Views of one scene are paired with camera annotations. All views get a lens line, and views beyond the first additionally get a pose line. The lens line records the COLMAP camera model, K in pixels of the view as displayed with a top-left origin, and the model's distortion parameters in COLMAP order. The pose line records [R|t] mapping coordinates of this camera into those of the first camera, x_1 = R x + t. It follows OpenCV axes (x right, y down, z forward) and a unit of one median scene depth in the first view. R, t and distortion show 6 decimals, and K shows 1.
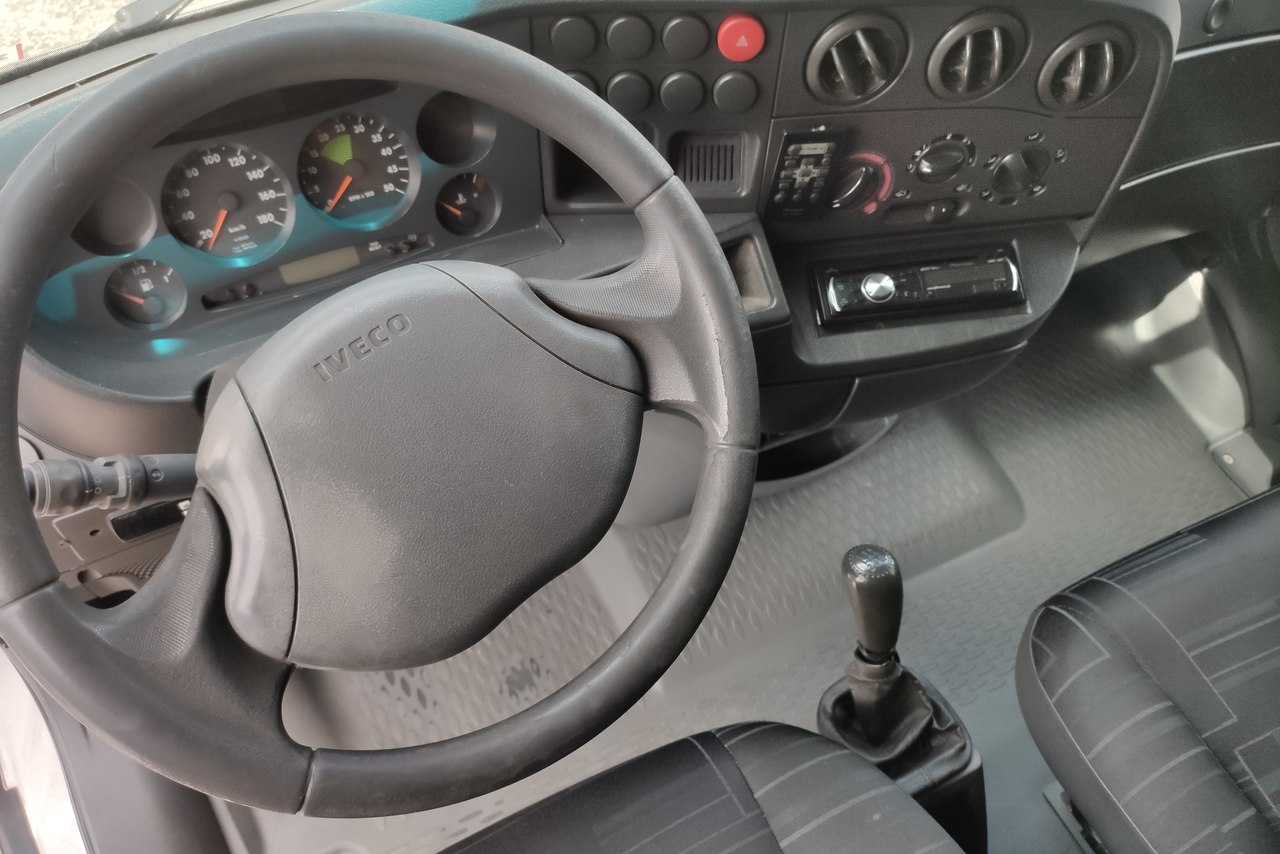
lens RADIAL K [[990.3, 0, 640.0], [0, 990.3, 427.0], [0, 0, 1]] dist [0.059752, -0.118097]
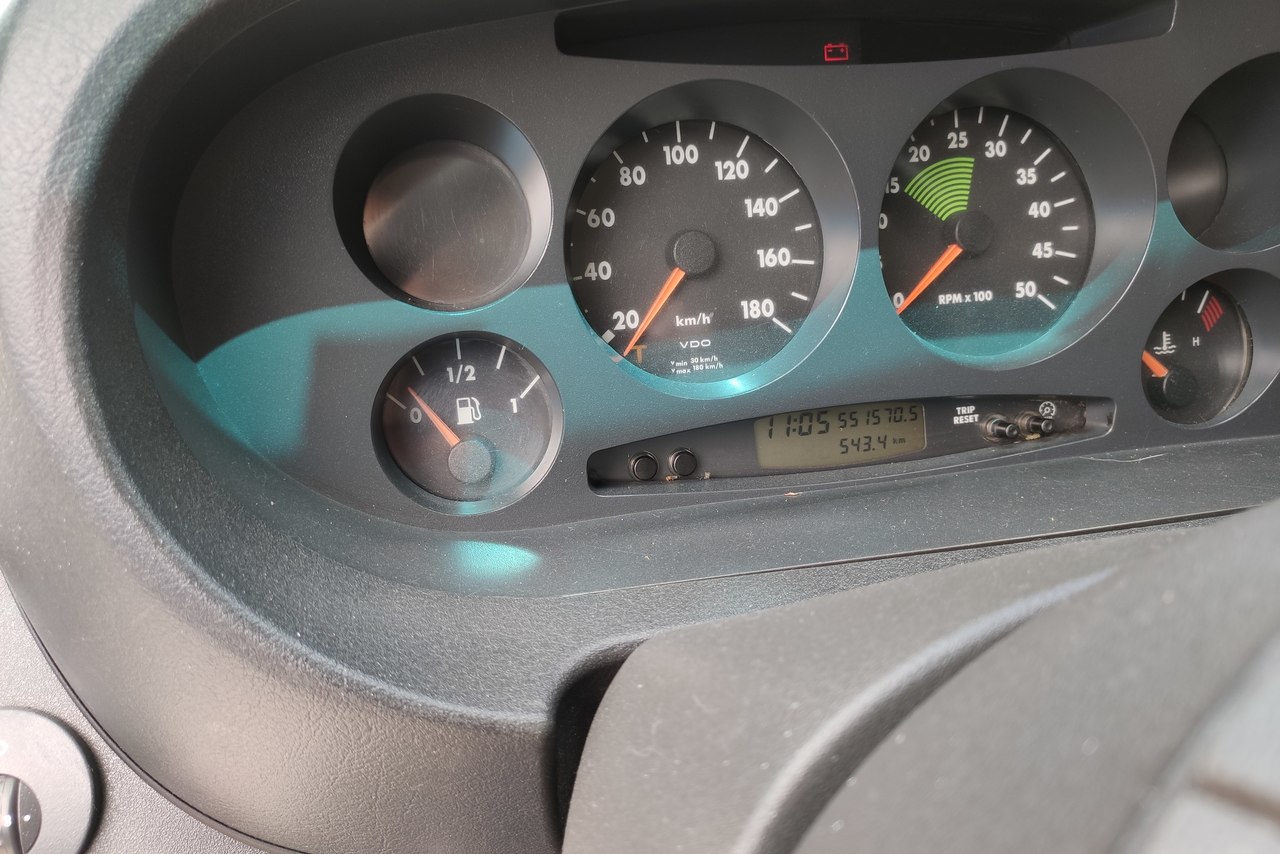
lens RADIAL K [[990.3, 0, 640.0], [0, 990.3, 427.0], [0, 0, 1]] dist [0.059752, -0.118097]
pose [[0.968928, 0.133516, -0.208209, -0.330299], [-0.189700, 0.941319, -0.279163, -0.032330], [0.158718, 0.309987, 0.937399, 0.609903]]
